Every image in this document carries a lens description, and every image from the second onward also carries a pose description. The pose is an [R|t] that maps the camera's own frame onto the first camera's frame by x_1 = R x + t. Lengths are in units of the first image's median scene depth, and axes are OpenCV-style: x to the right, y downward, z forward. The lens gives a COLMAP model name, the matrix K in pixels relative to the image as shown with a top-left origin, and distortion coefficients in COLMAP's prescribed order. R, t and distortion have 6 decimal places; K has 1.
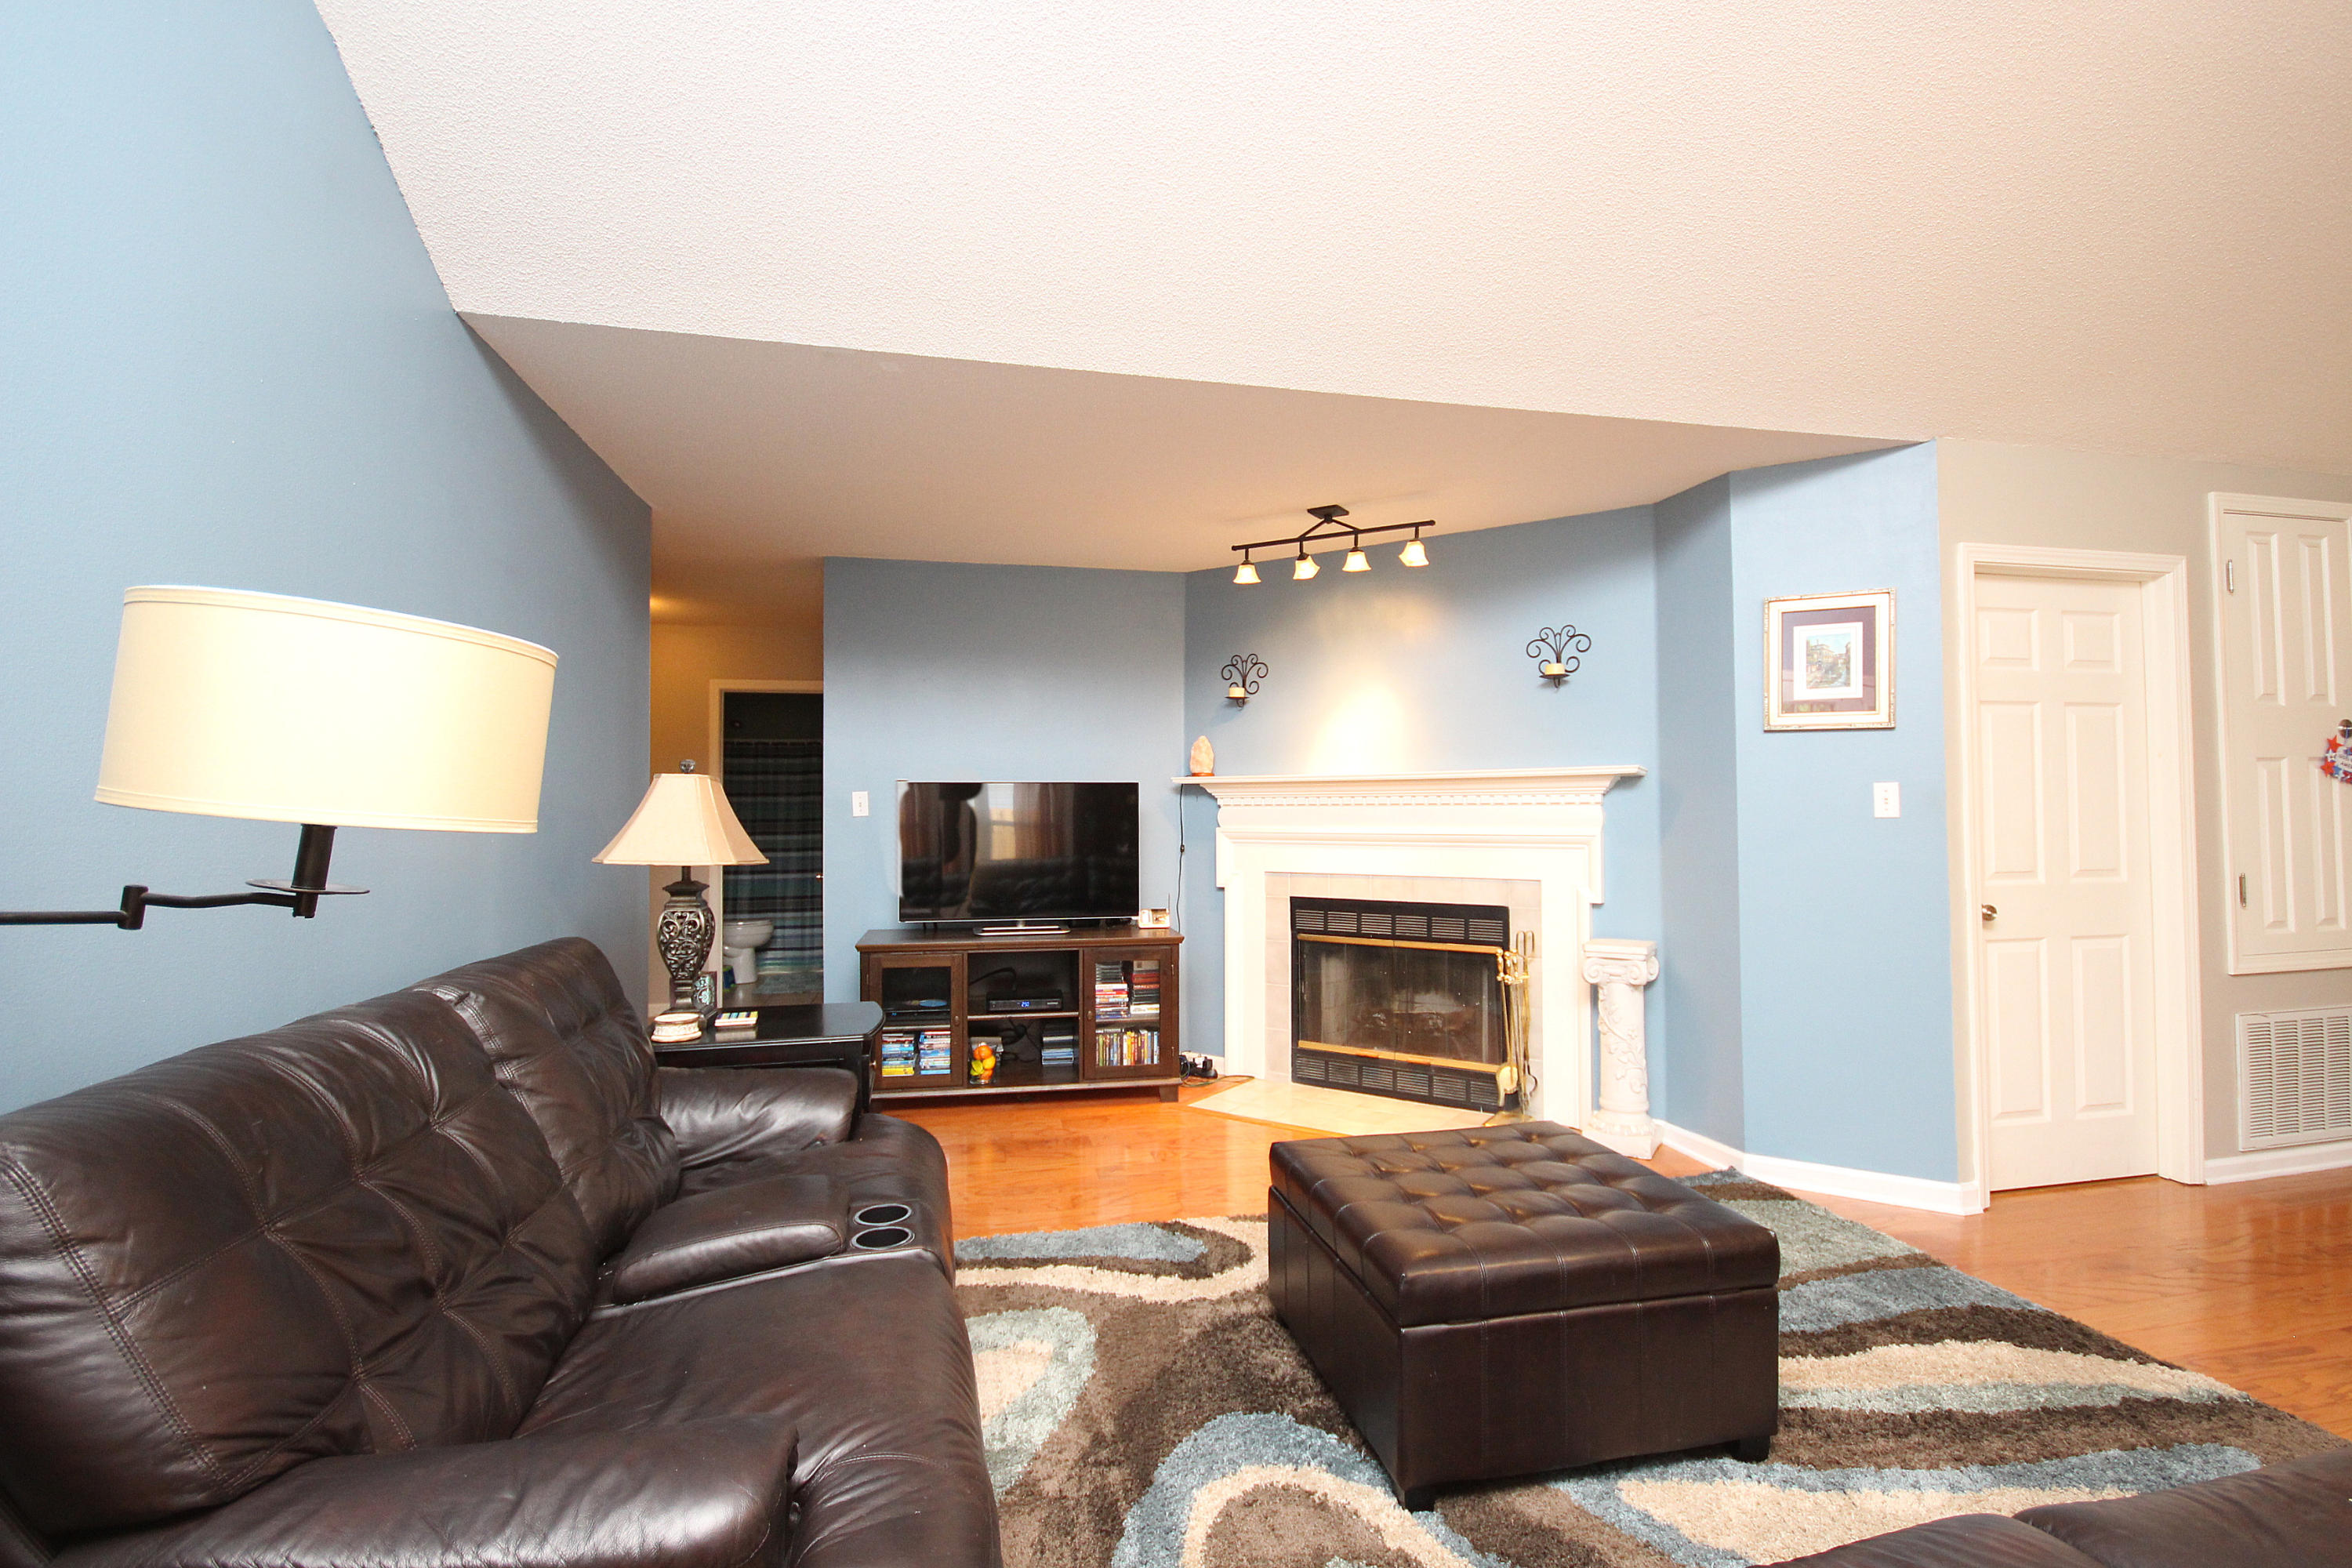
lens RADIAL K [[1084.8, 0, 1187.3], [0, 1084.8, 786.4], [0, 0, 1]] dist [0.009789, -0.011050]
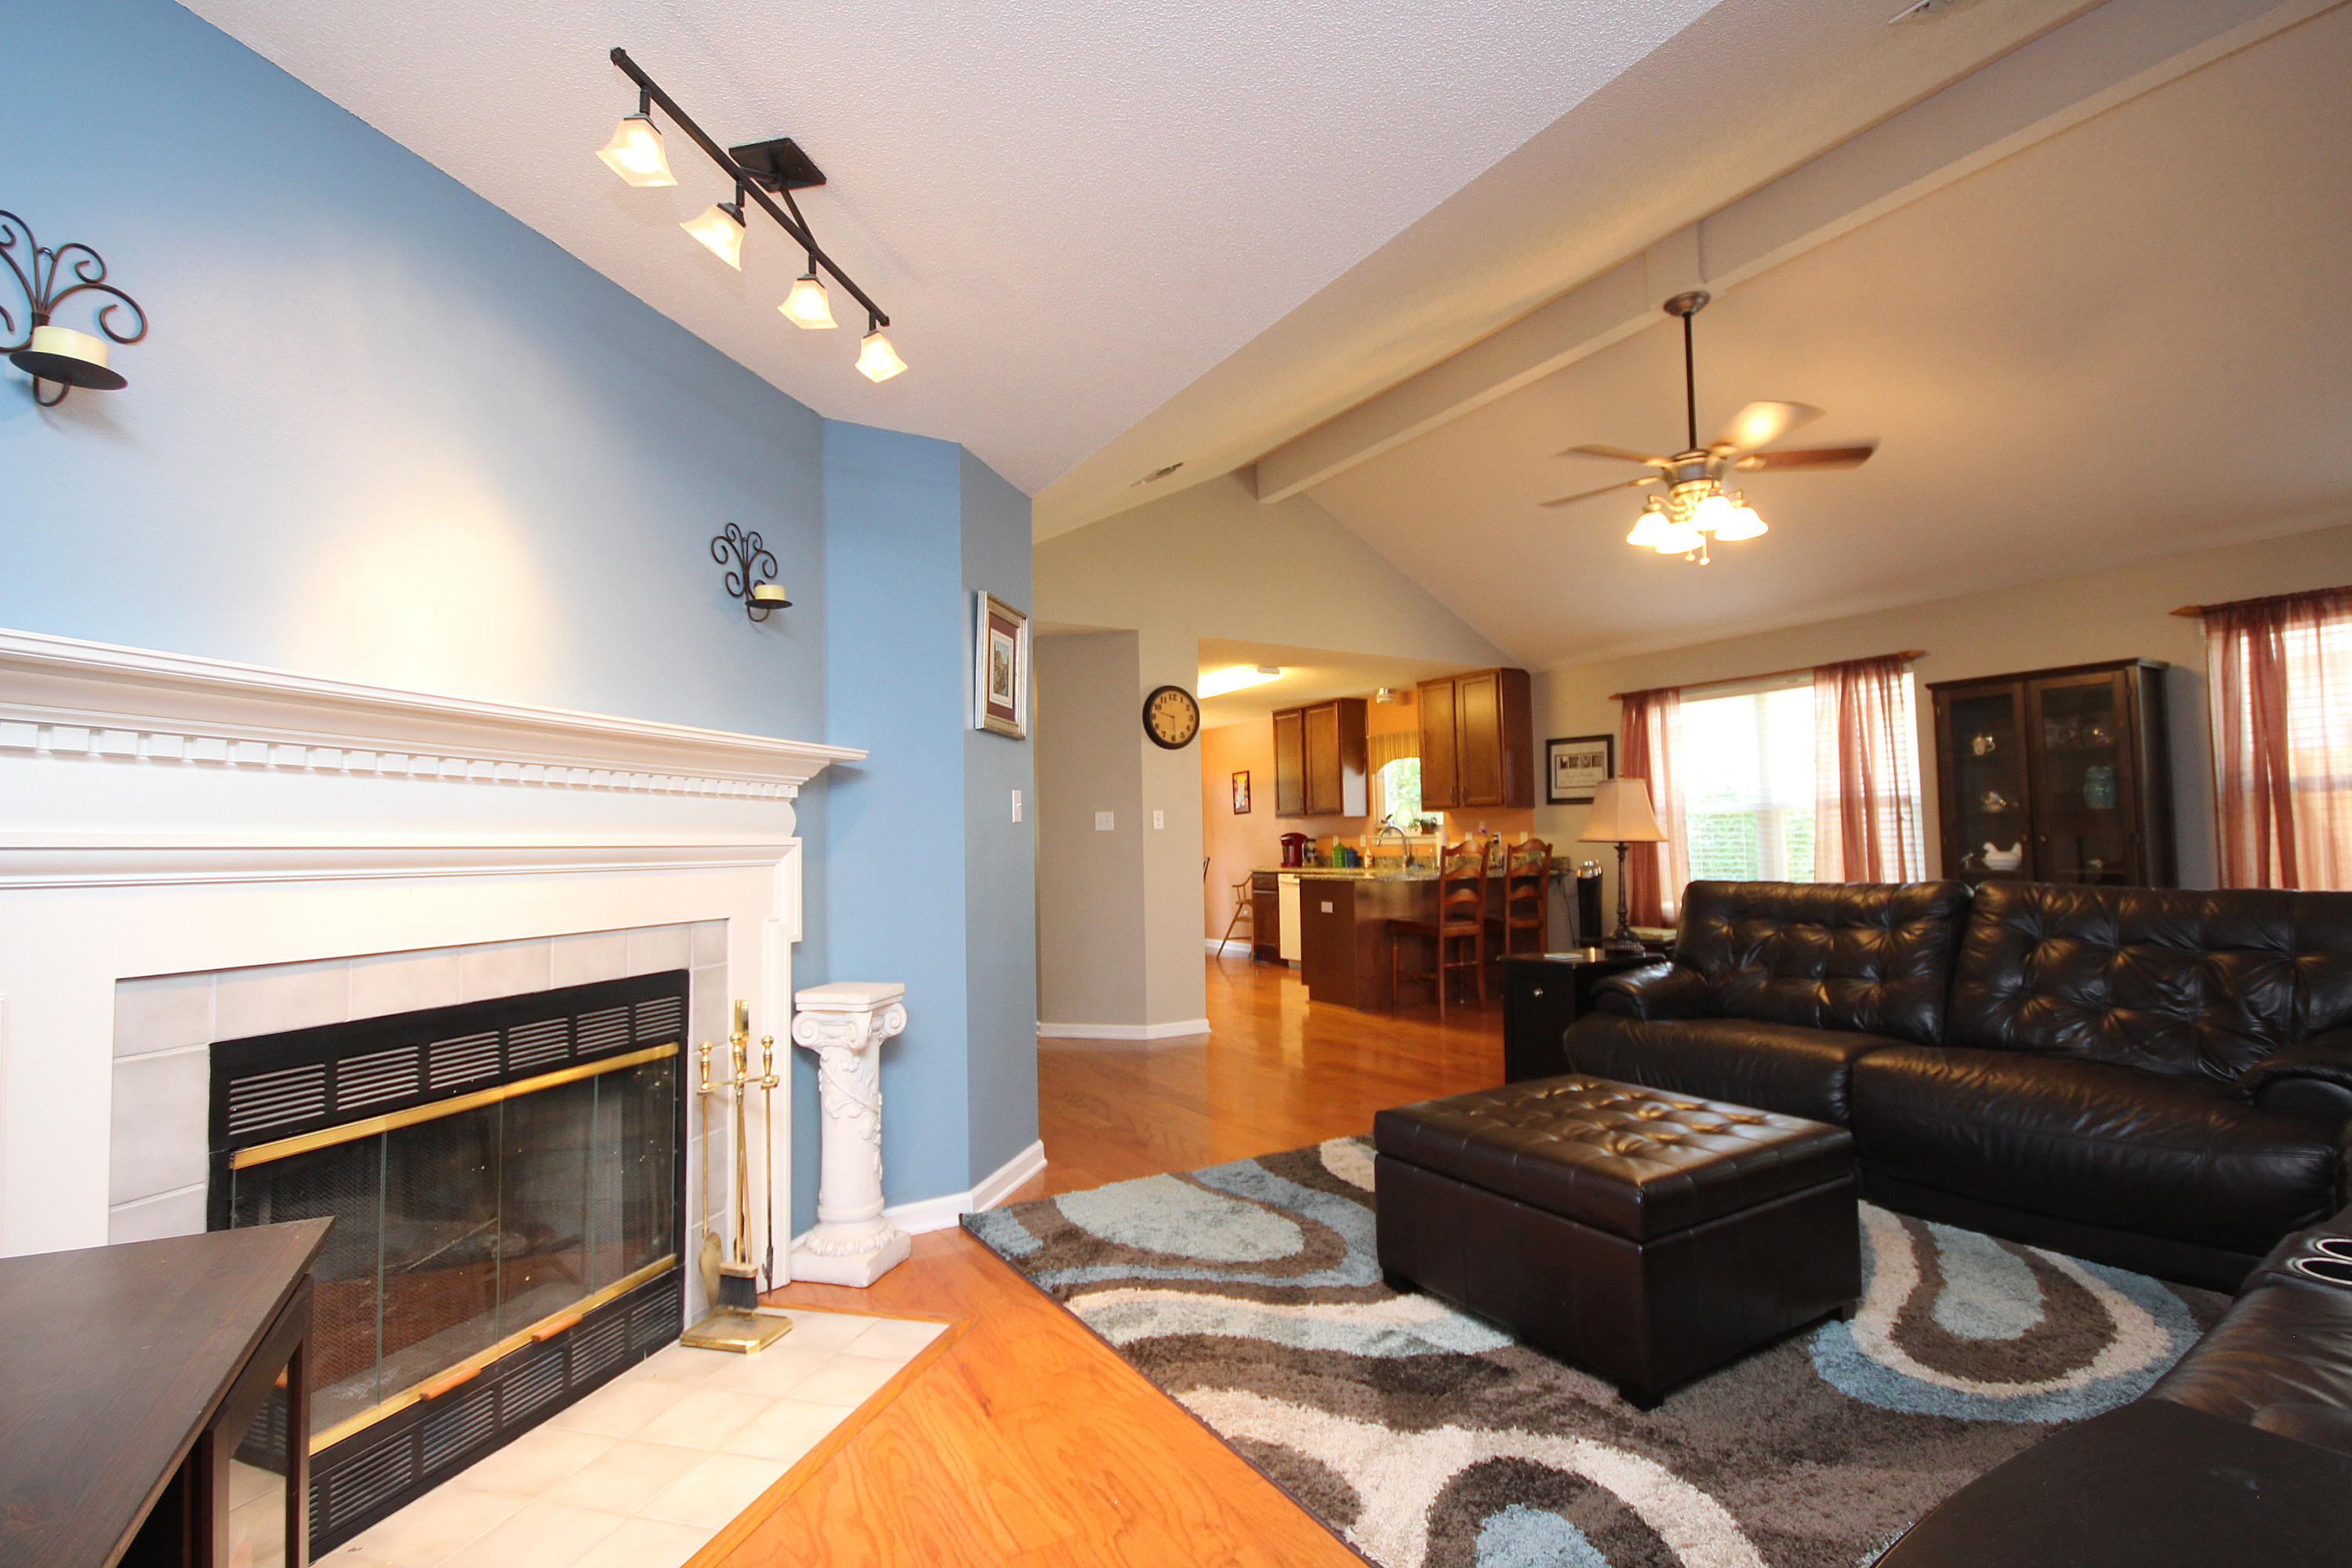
lens RADIAL K [[1084.8, 0, 1187.3], [0, 1084.8, 786.4], [0, 0, 1]] dist [0.009789, -0.011050]
pose [[-0.318611, 0.063513, 0.945755, -0.485594], [-0.001153, 0.997726, -0.067391, 0.071981], [-0.947885, -0.022562, -0.317814, 1.294303]]
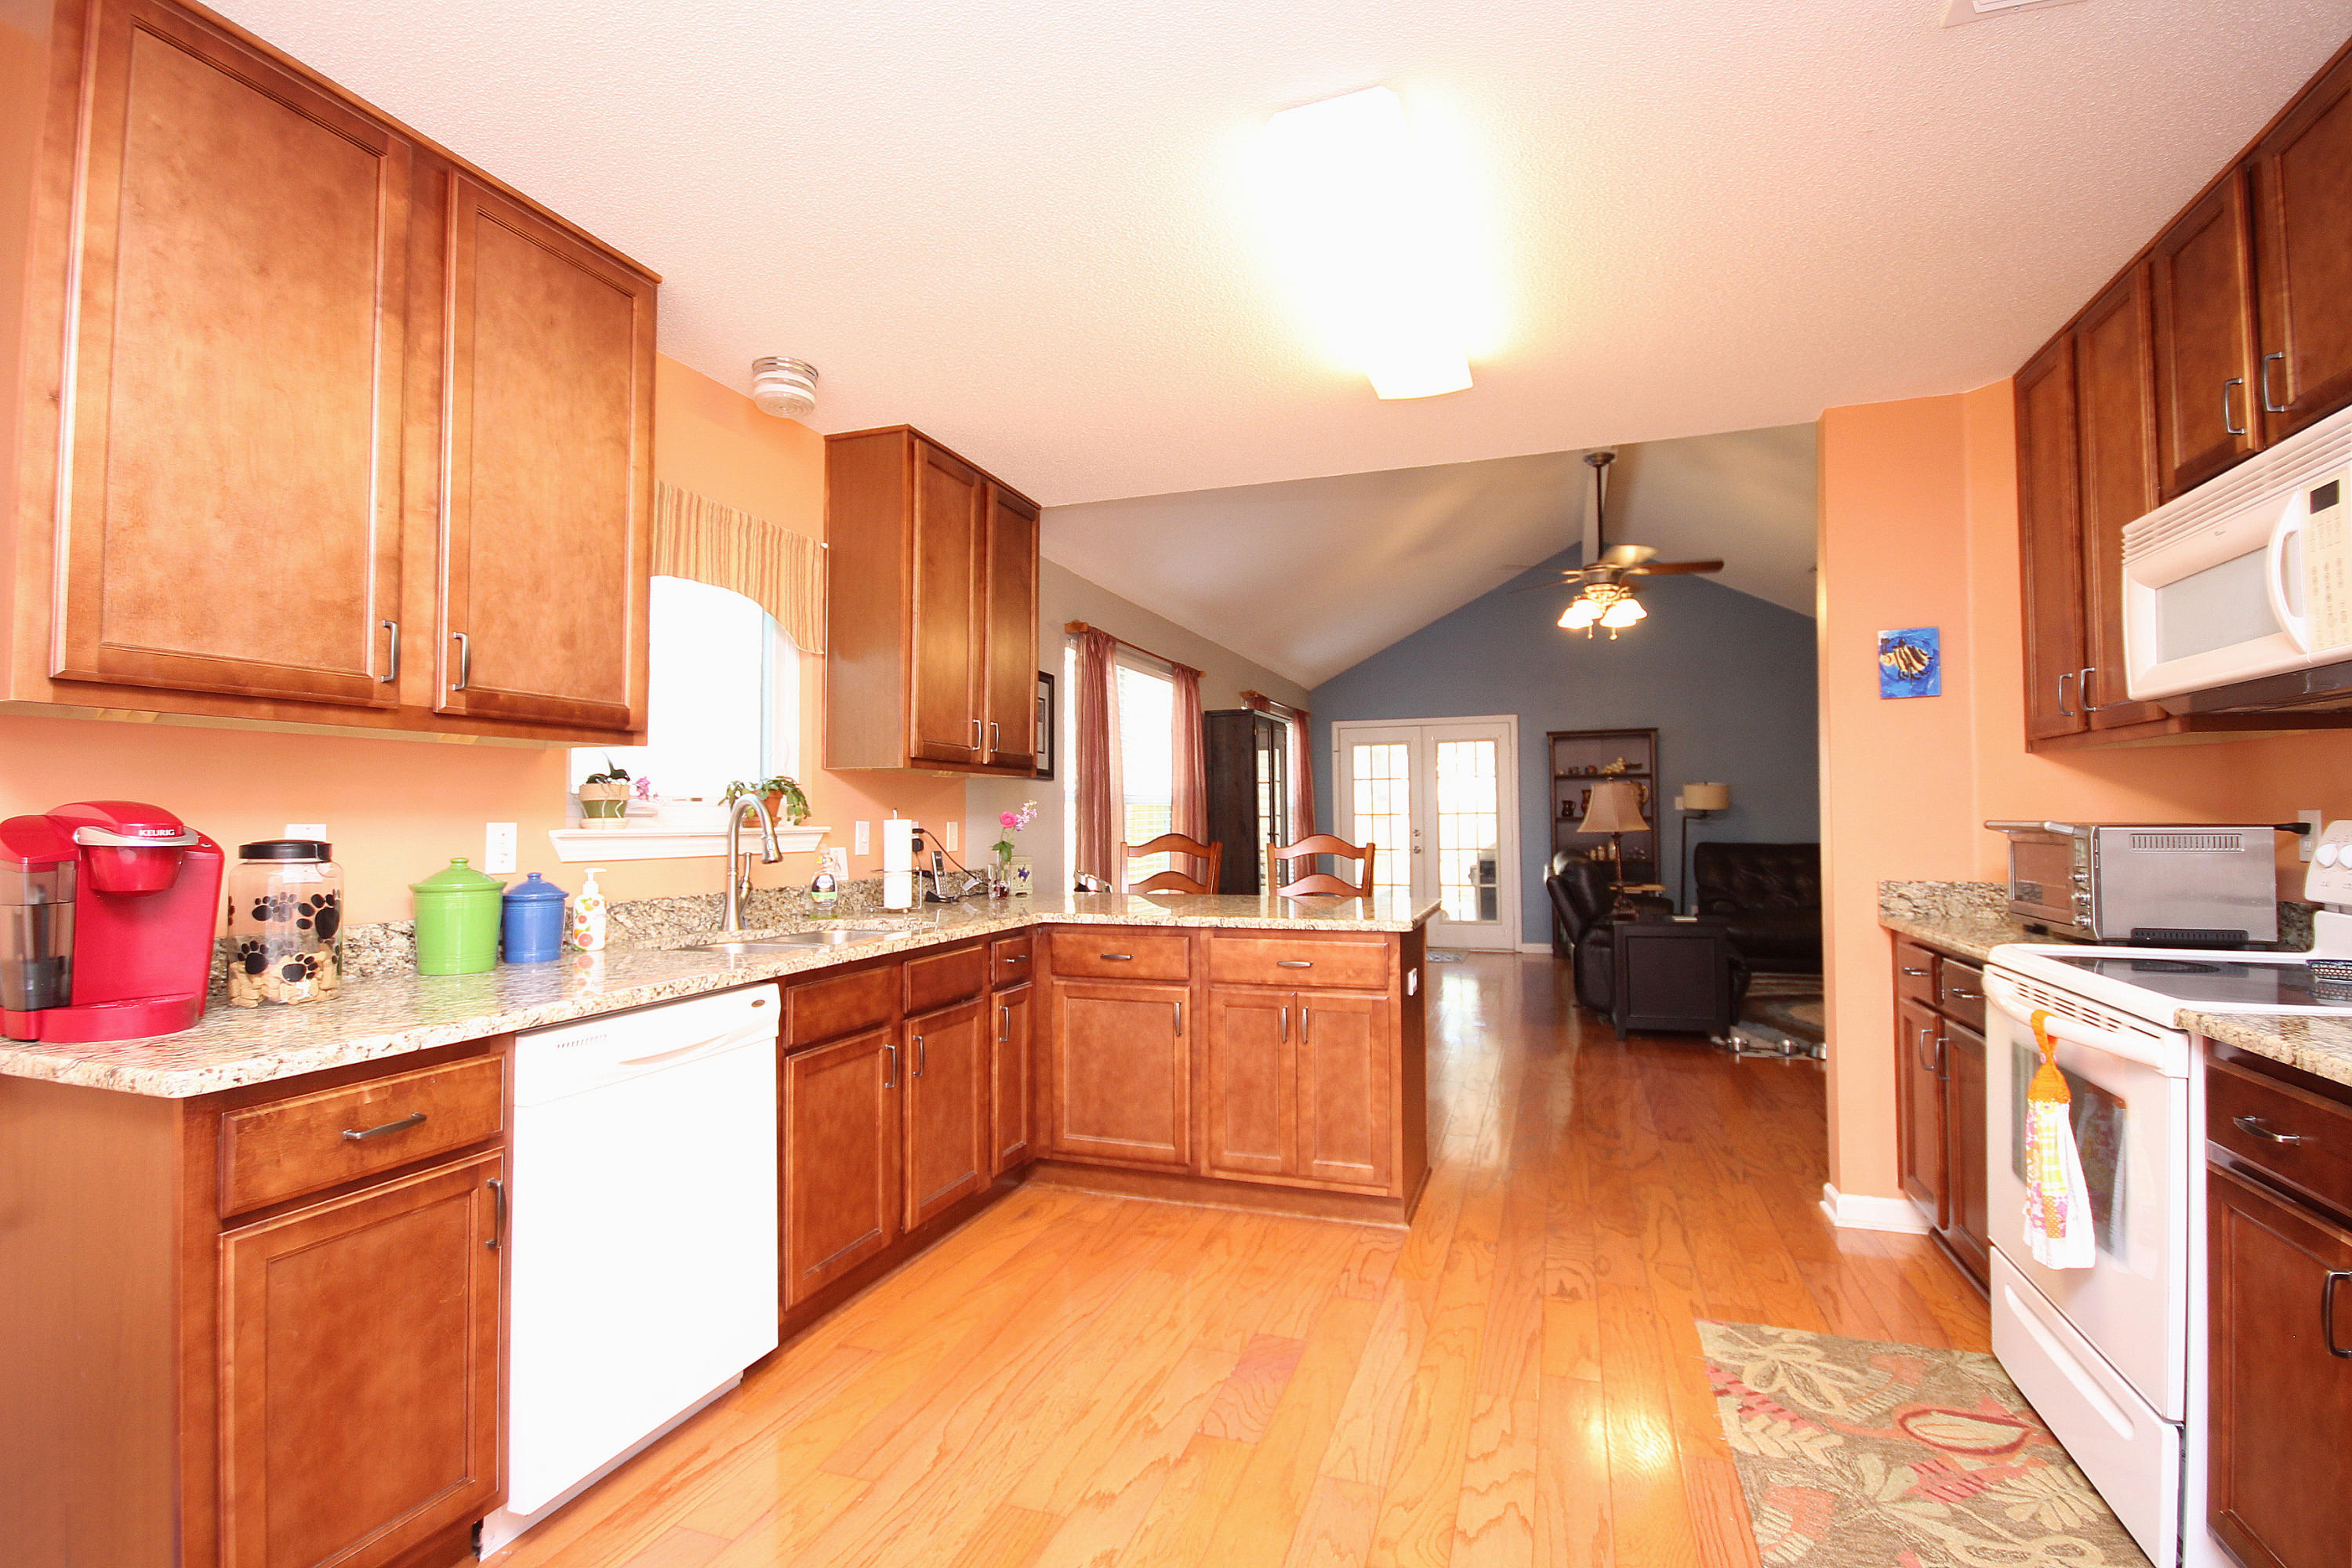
lens RADIAL K [[1084.8, 0, 1187.3], [0, 1084.8, 786.4], [0, 0, 1]] dist [0.009789, -0.011050]
pose [[-0.519841, -0.014797, -0.854135, 2.691396], [0.028020, 0.999017, -0.034360, 0.013306], [0.853803, -0.041795, -0.518915, 0.626210]]
